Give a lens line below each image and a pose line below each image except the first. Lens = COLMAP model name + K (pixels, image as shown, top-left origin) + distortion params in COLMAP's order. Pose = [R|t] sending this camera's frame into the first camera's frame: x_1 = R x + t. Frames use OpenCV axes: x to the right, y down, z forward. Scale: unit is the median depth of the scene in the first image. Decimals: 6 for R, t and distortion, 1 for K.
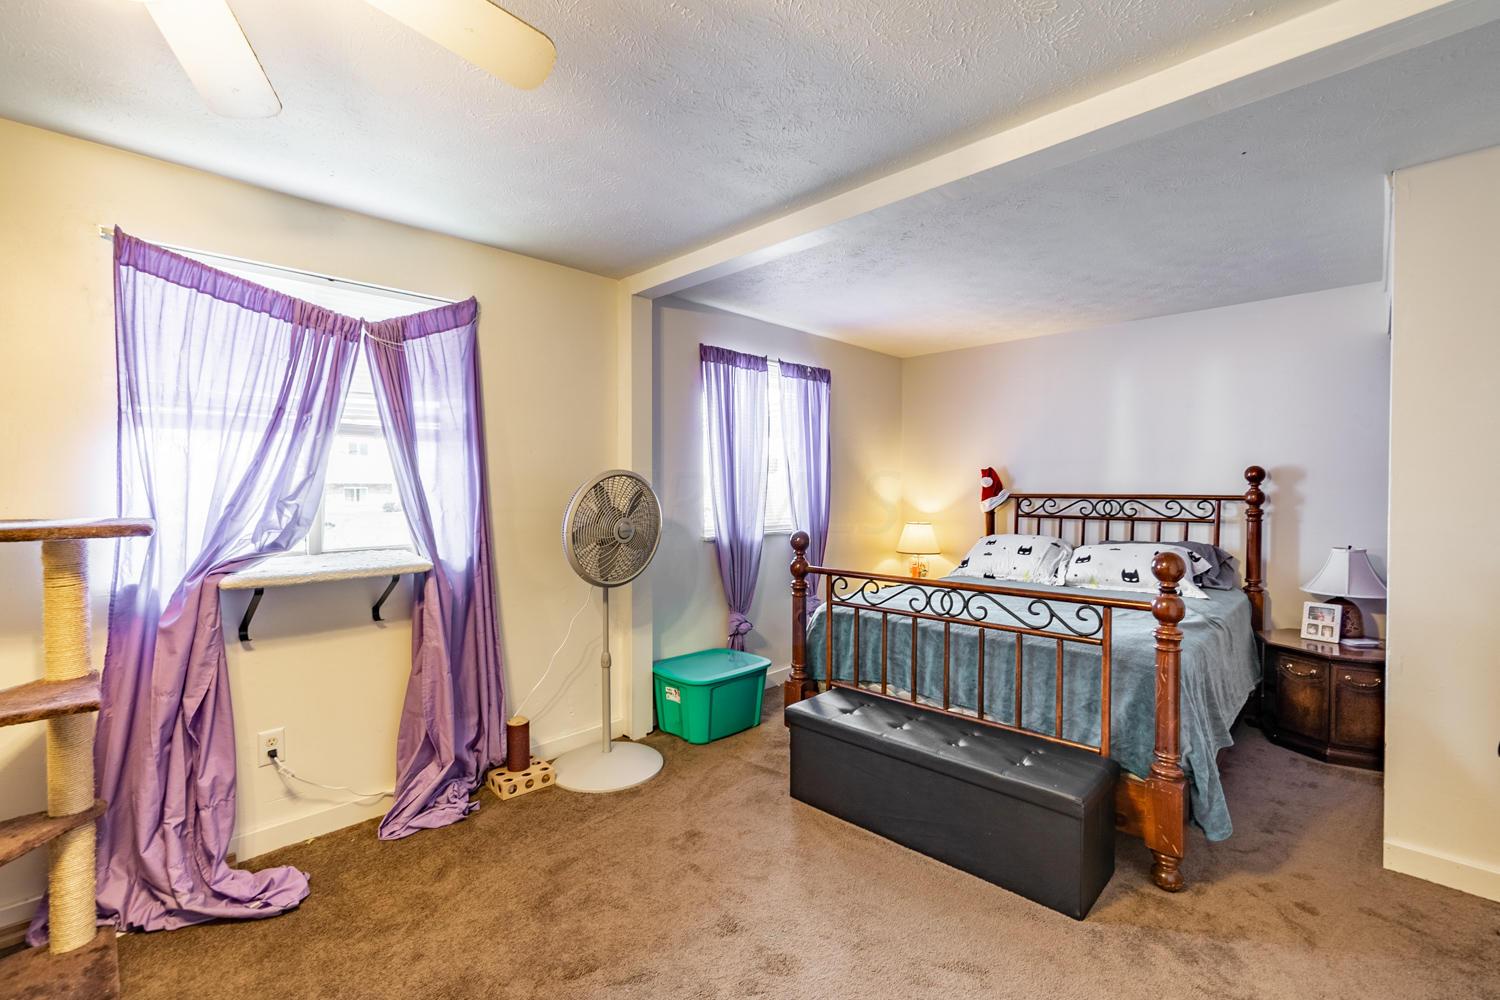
lens RADIAL K [[652.3, 0, 742.3], [0, 652.3, 499.3], [0, 0, 1]] dist [0.000228, -0.000135]
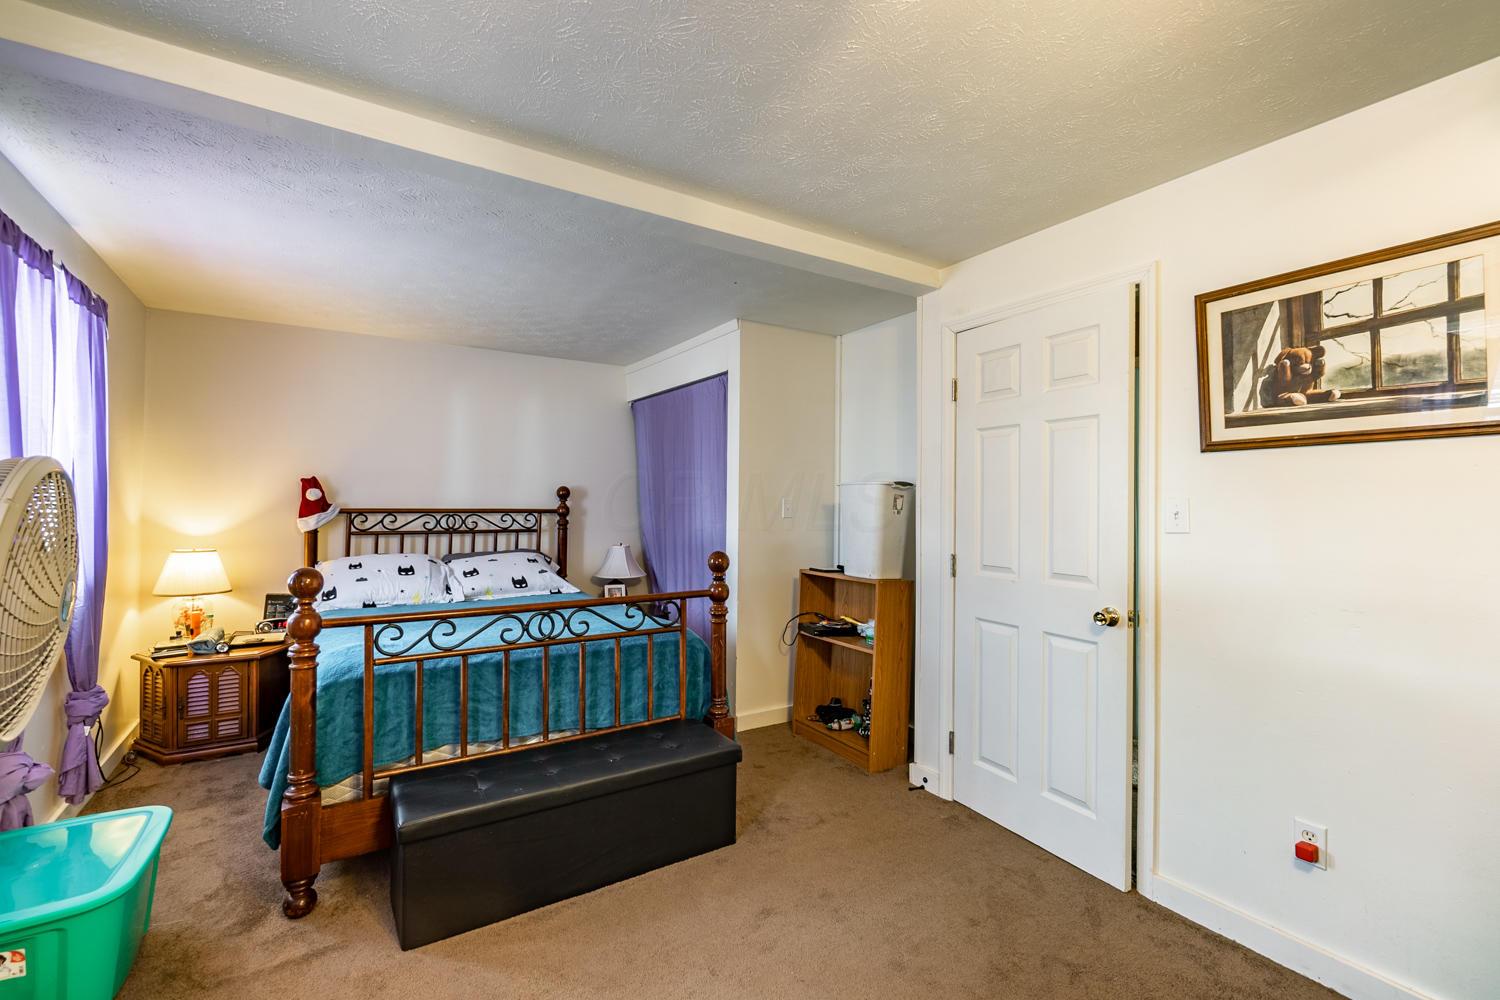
lens RADIAL K [[652.3, 0, 742.3], [0, 652.3, 499.3], [0, 0, 1]] dist [0.000228, -0.000135]
pose [[0.216846, 0.008762, 0.976166, -0.393279], [0.009991, 0.999887, -0.011194, -0.007324], [-0.976155, 0.012180, 0.216734, 0.373567]]
